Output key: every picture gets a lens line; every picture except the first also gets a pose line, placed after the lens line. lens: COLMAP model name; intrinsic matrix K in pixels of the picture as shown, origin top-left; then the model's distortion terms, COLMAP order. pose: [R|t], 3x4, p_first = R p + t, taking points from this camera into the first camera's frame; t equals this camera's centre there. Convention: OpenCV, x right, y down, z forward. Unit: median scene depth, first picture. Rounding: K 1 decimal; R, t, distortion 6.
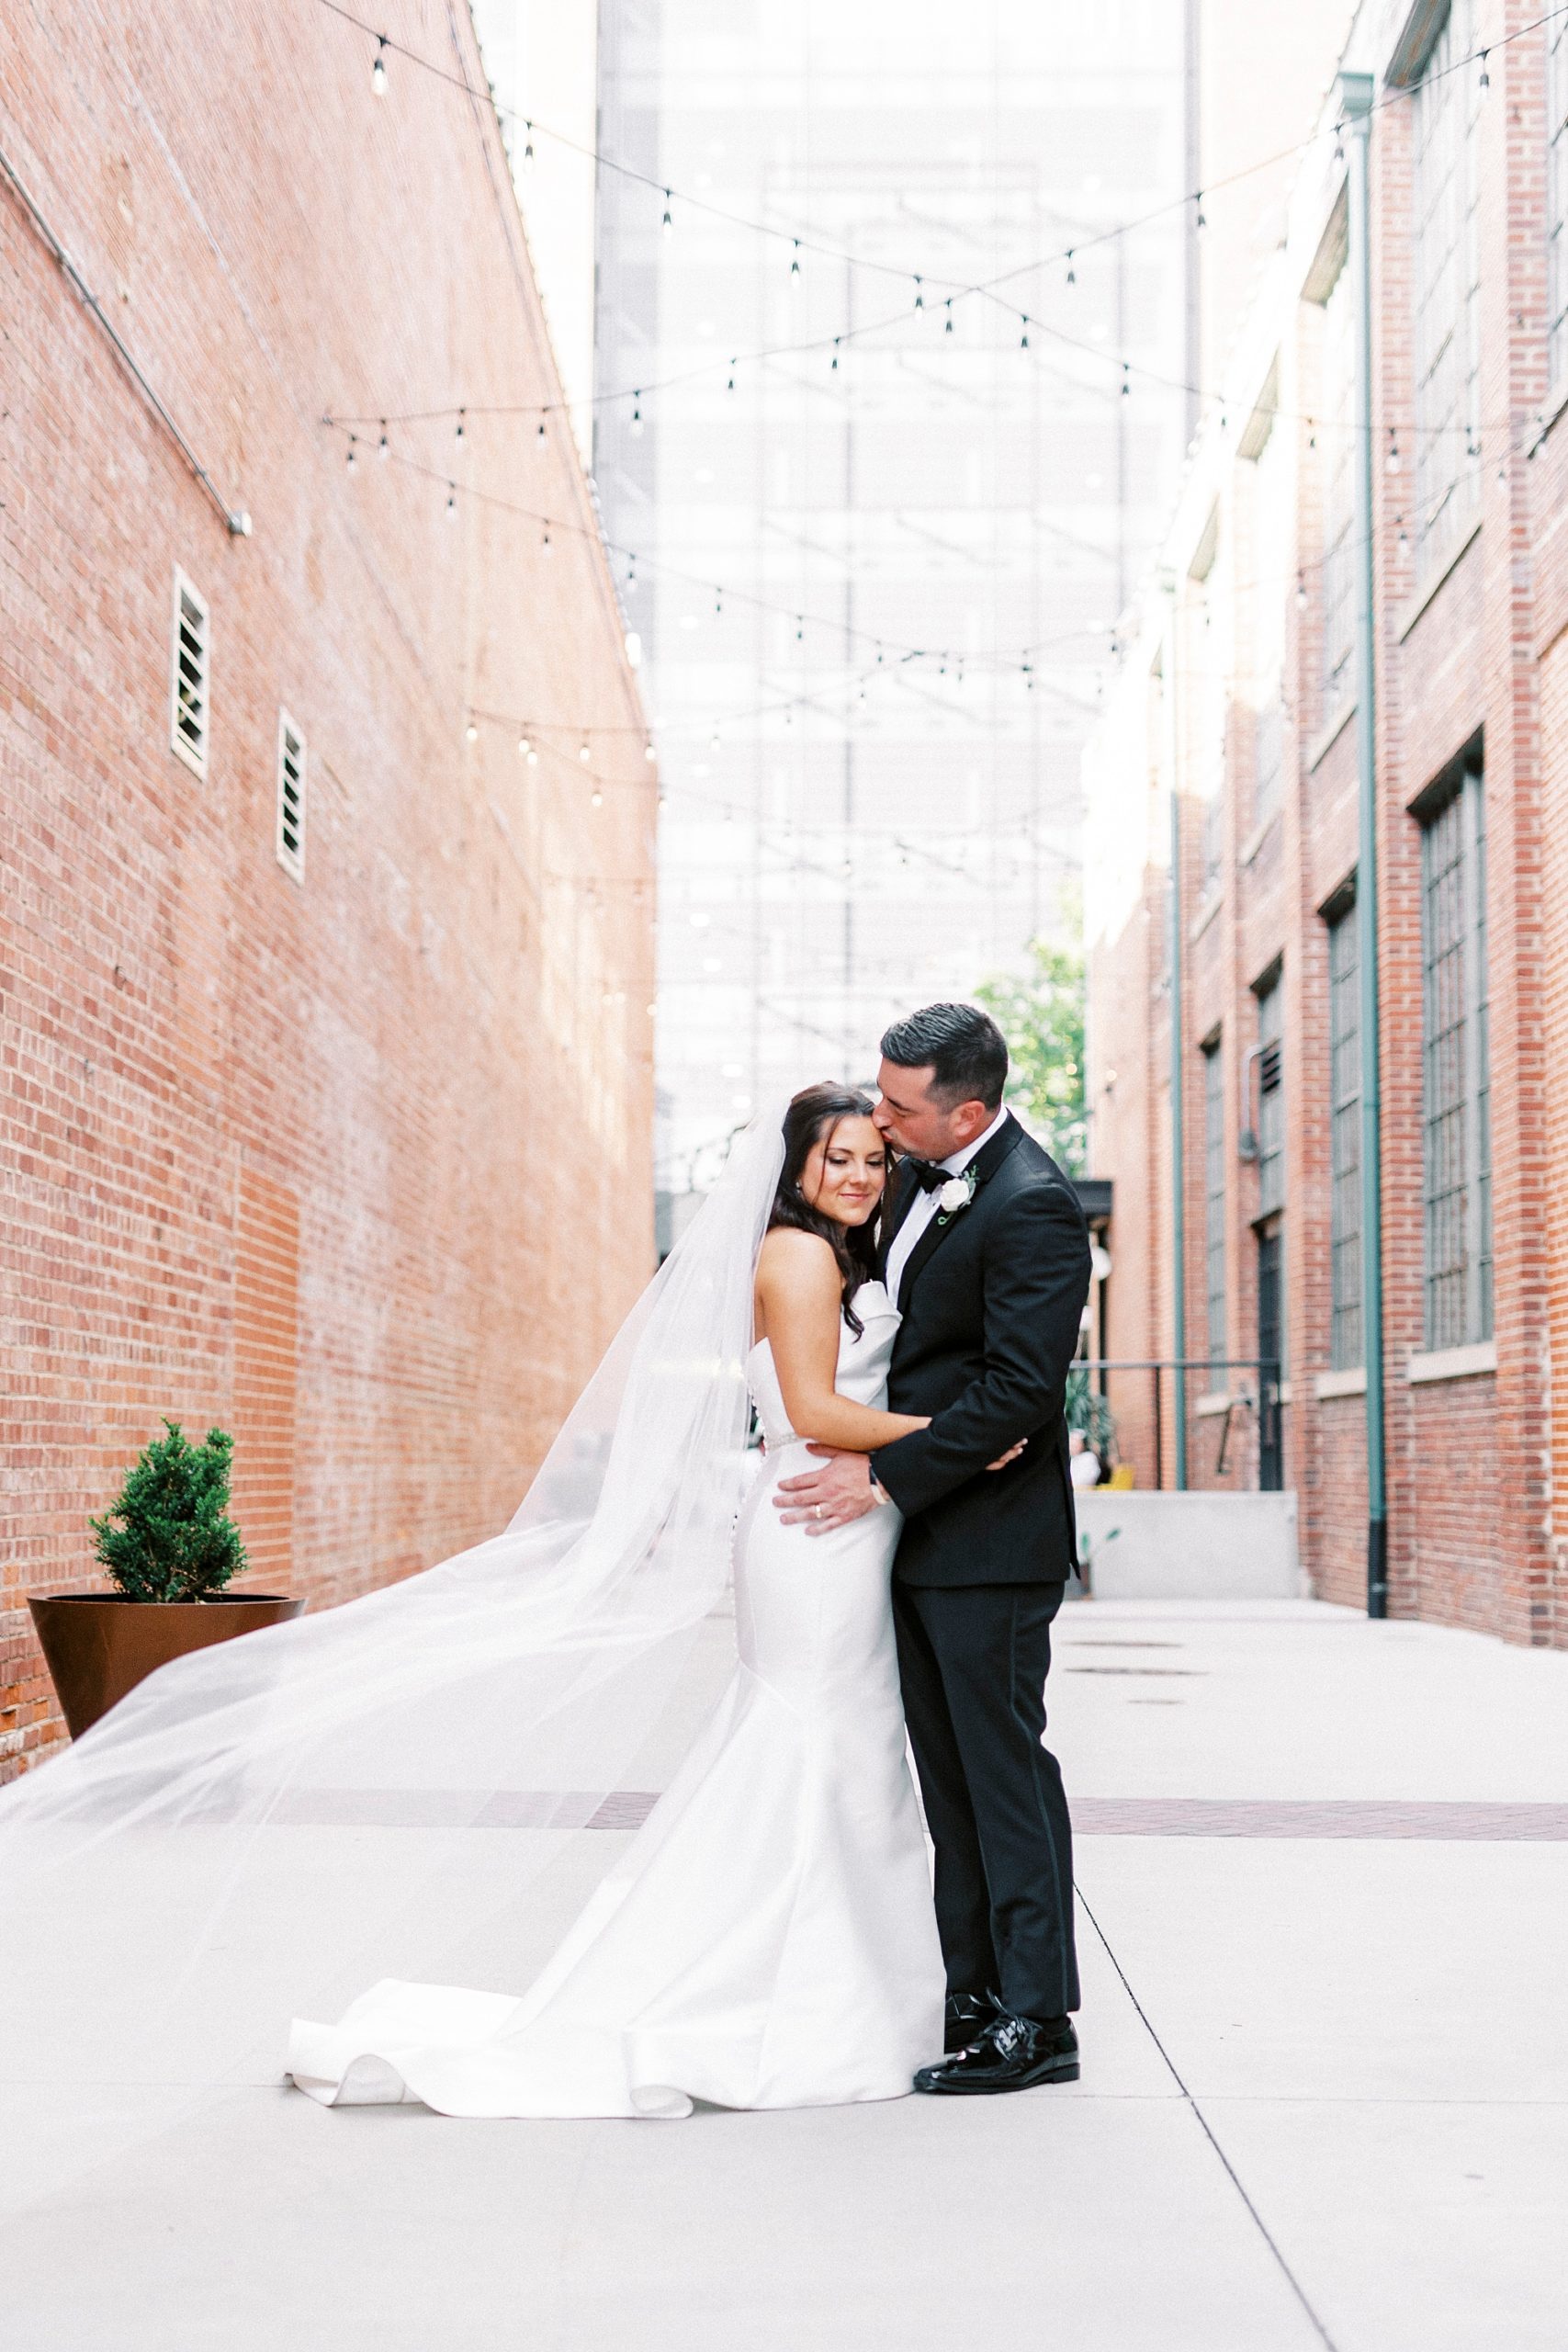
lens RADIAL K [[3402.3, 0, 784.0], [0, 3402.3, 1176.0], [0, 0, 1]] dist [-0.008559, -0.074730]
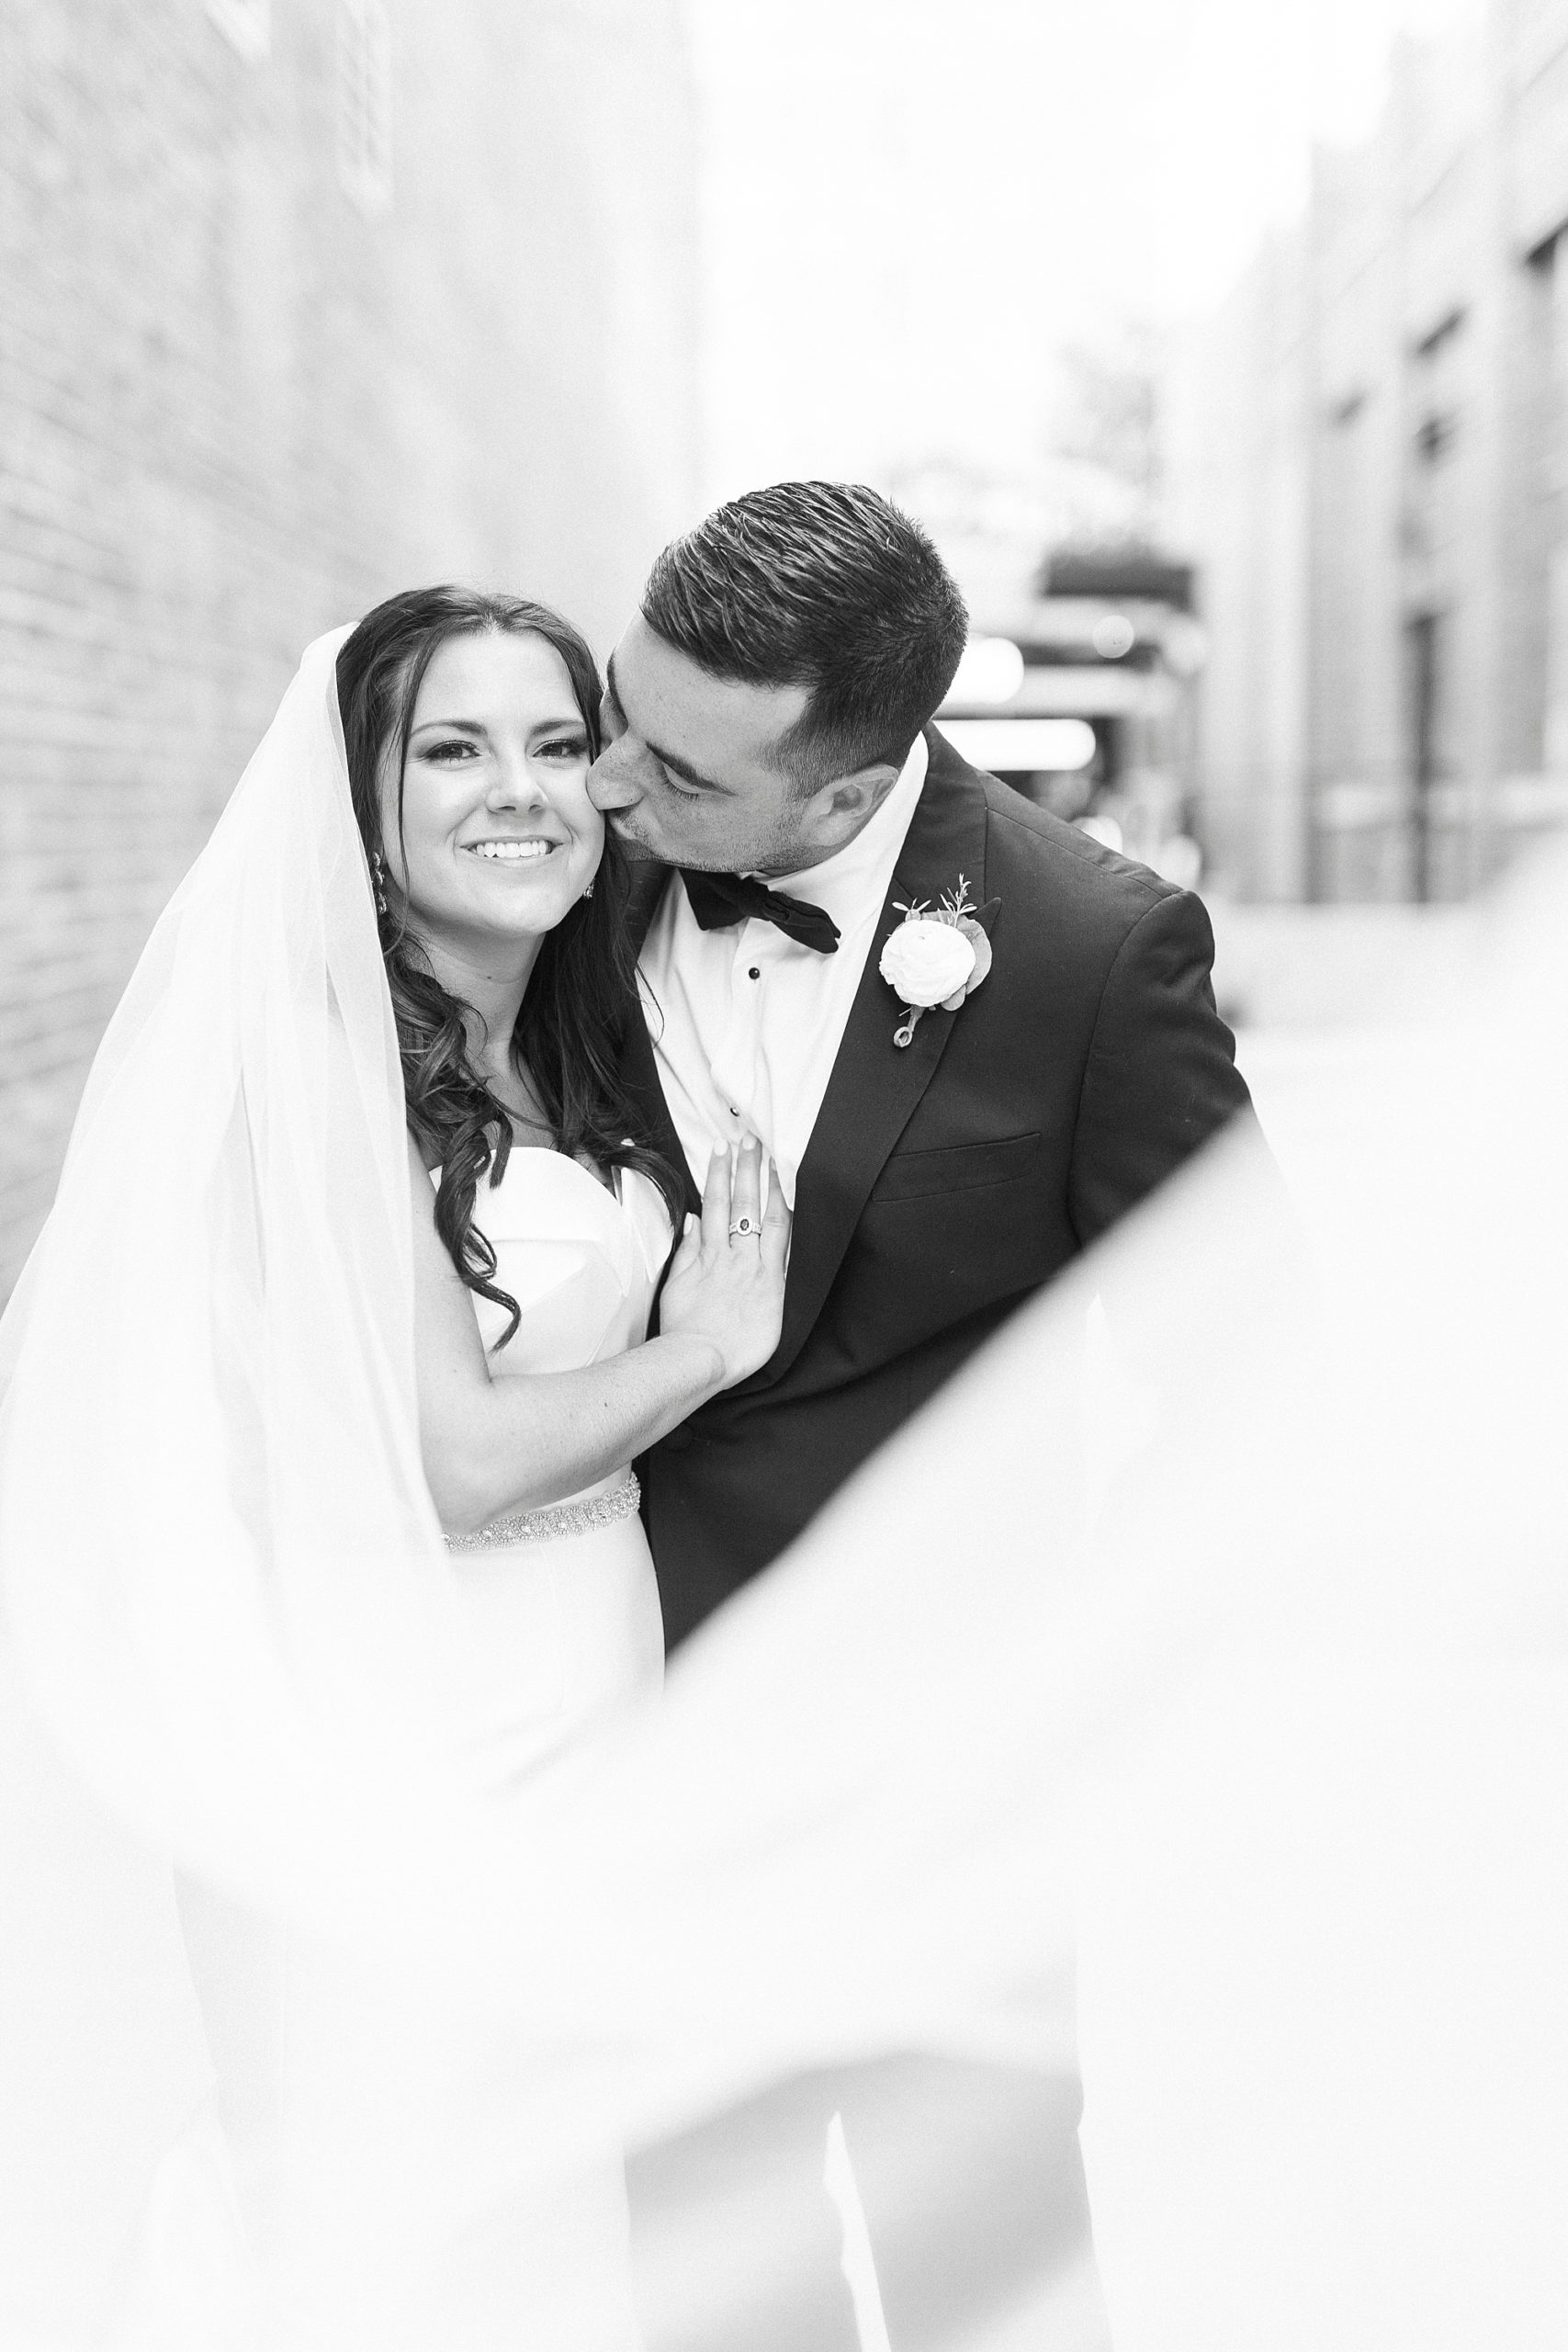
lens RADIAL K [[3402.3, 0, 784.0], [0, 3402.3, 1176.0], [0, 0, 1]] dist [-0.008559, -0.074730]
pose [[0.999853, -0.012685, -0.011576, -0.025138], [0.014569, 0.983431, 0.180699, -0.005845], [0.009092, -0.180841, 0.983470, 0.118282]]
